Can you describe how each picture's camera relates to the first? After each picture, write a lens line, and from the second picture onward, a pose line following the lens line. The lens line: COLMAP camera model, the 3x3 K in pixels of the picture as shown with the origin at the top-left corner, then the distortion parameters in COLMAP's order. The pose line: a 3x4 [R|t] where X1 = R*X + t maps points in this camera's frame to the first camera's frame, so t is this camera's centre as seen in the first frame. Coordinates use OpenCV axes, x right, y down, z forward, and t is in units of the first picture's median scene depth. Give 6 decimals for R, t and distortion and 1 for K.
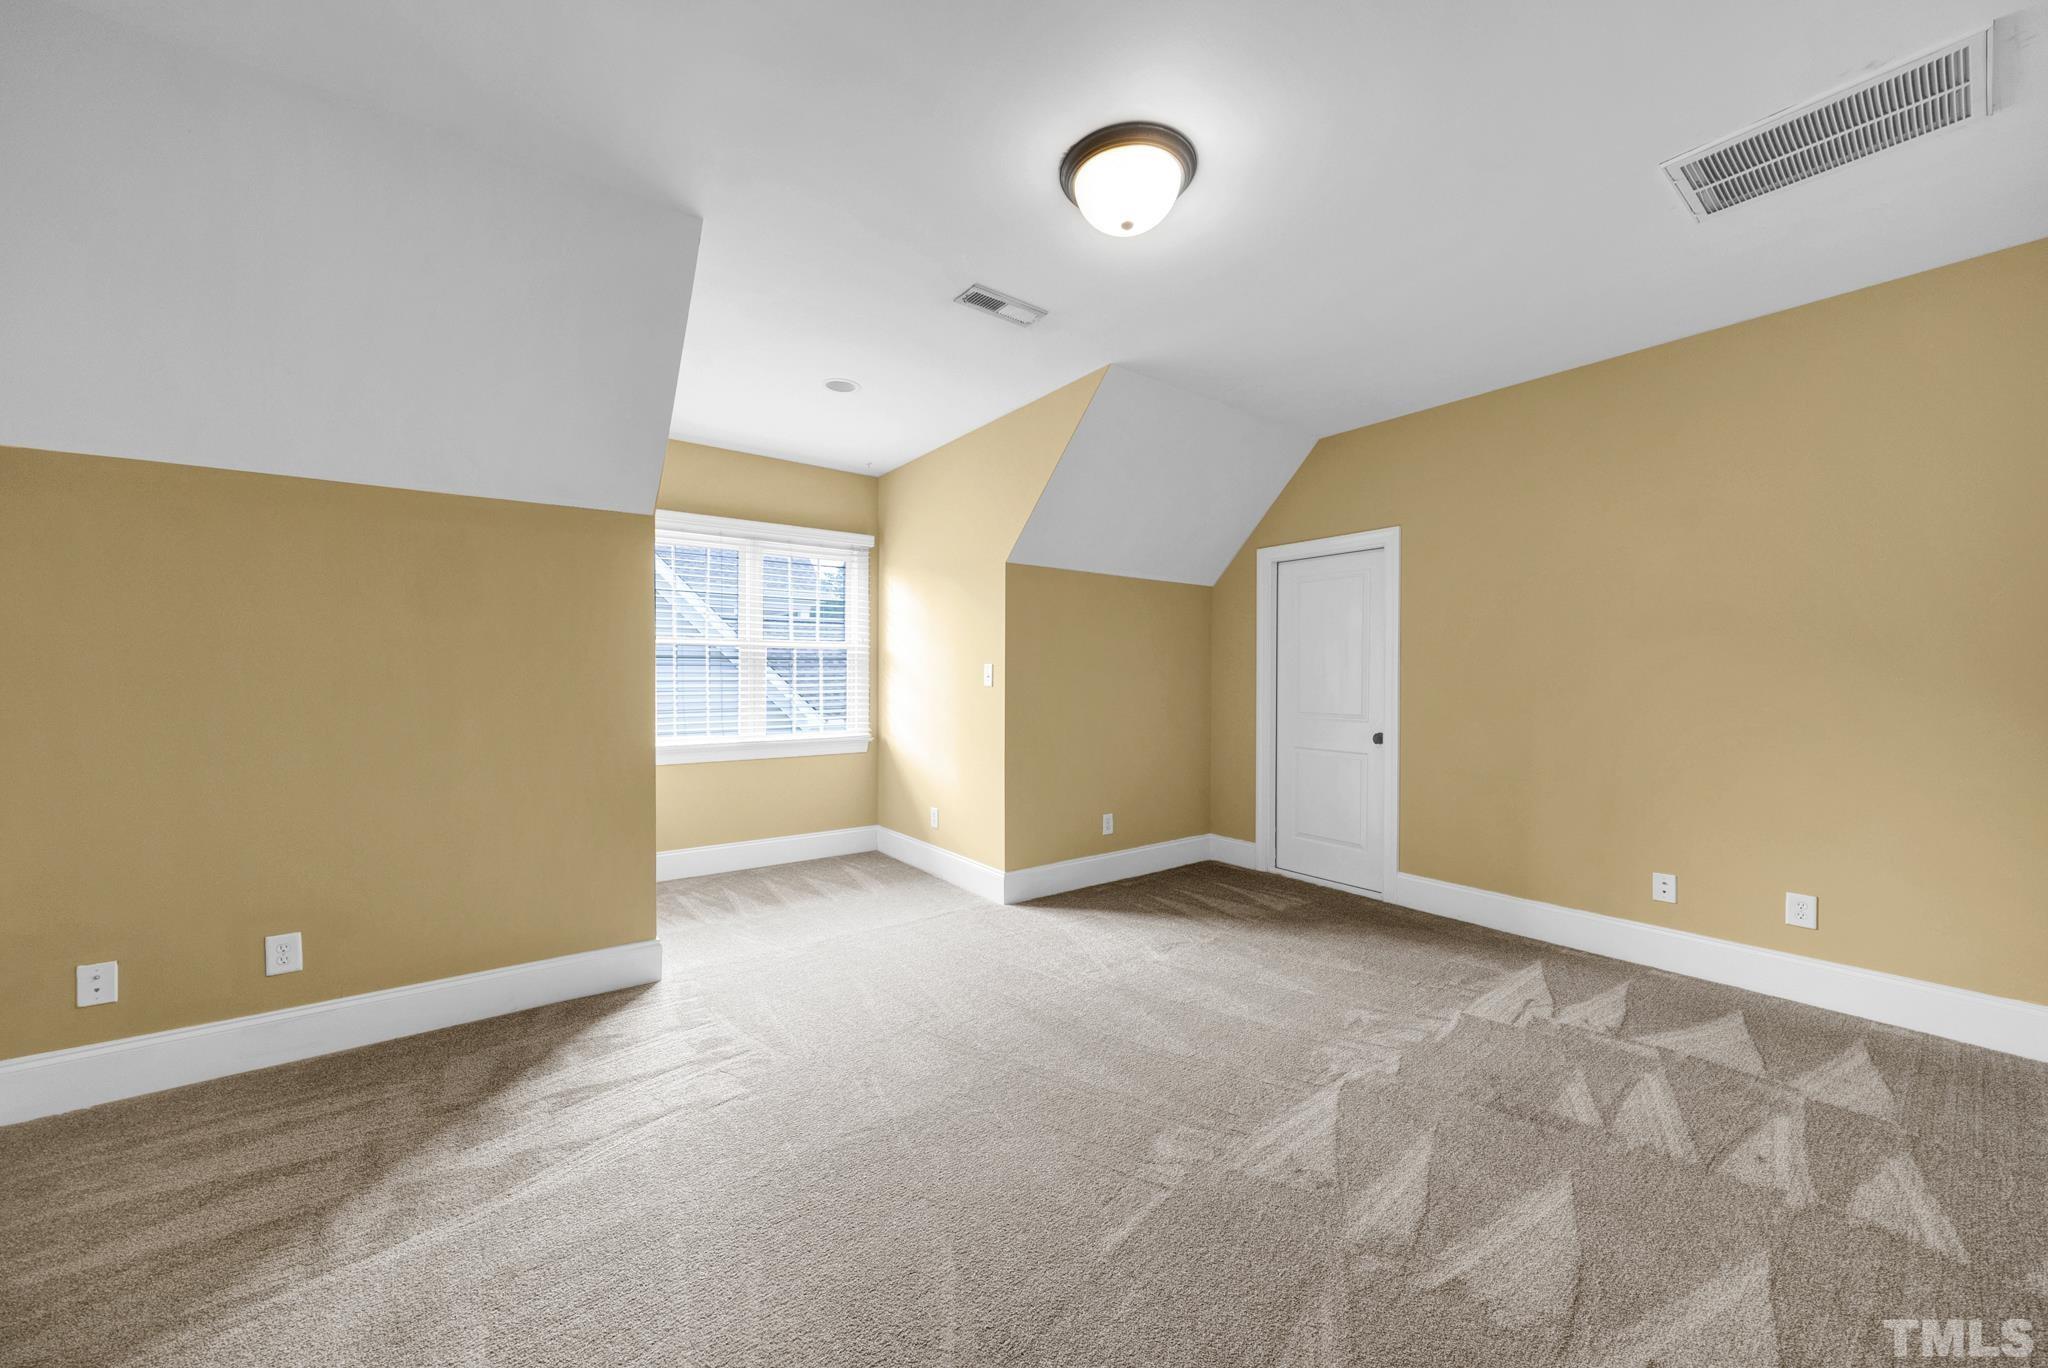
lens RADIAL K [[731.5, 0, 1010.0], [0, 731.5, 680.7], [0, 0, 1]] dist [-0.006778, -0.000160]
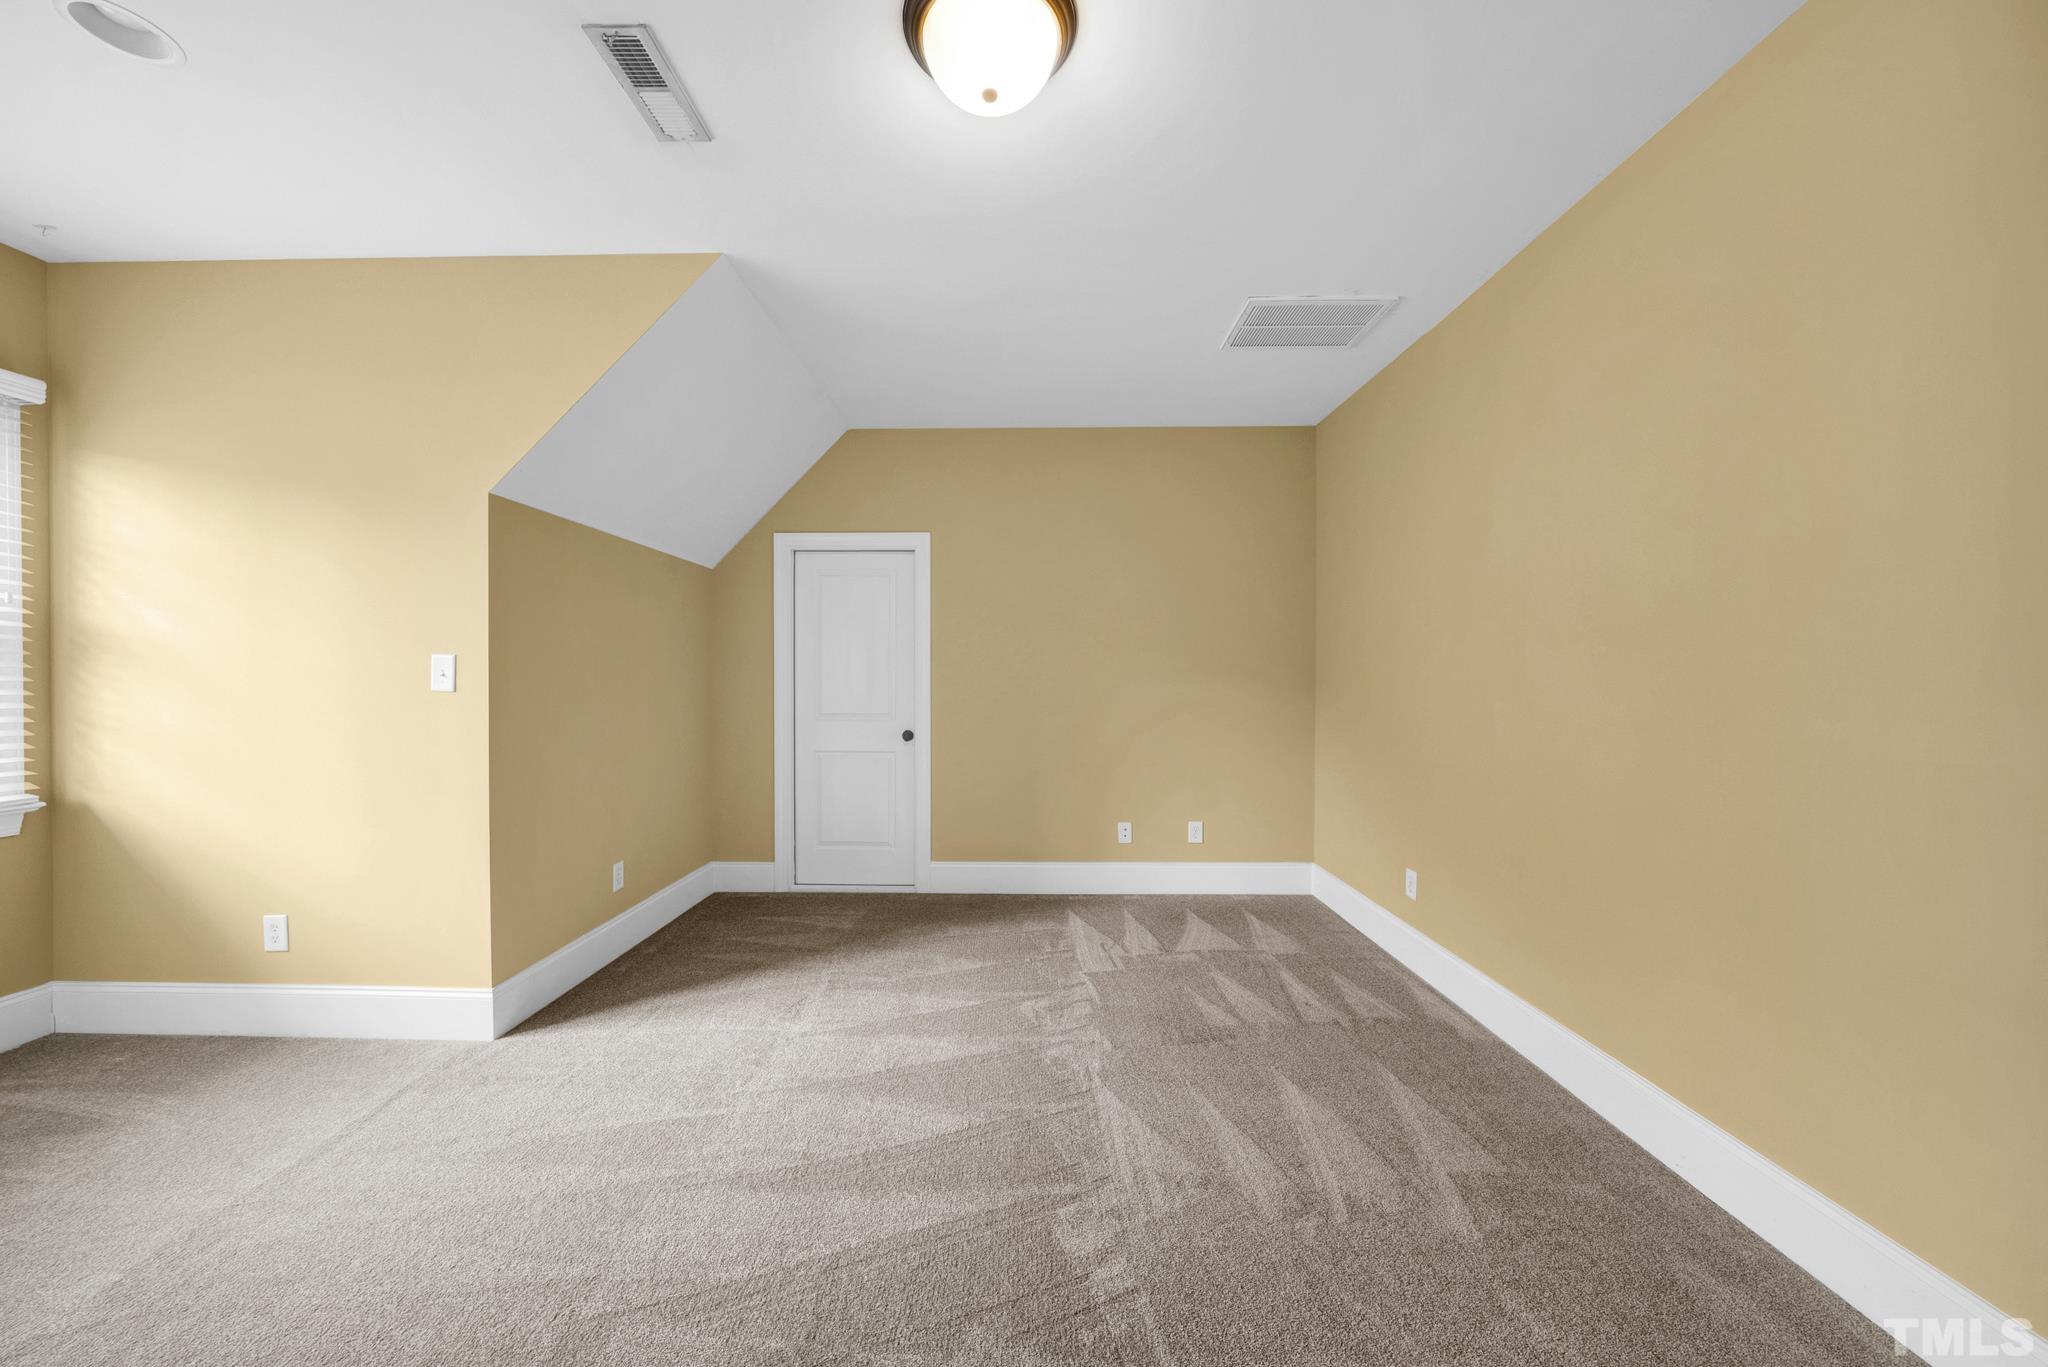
lens RADIAL K [[731.5, 0, 1019.8], [0, 731.5, 680.9], [0, 0, 1]] dist [-0.006778, -0.000160]
pose [[0.605814, -0.005180, 0.795589, -0.277876], [0.003893, 0.999986, 0.003546, -0.001713], [-0.795596, 0.000949, 0.605826, 0.319475]]
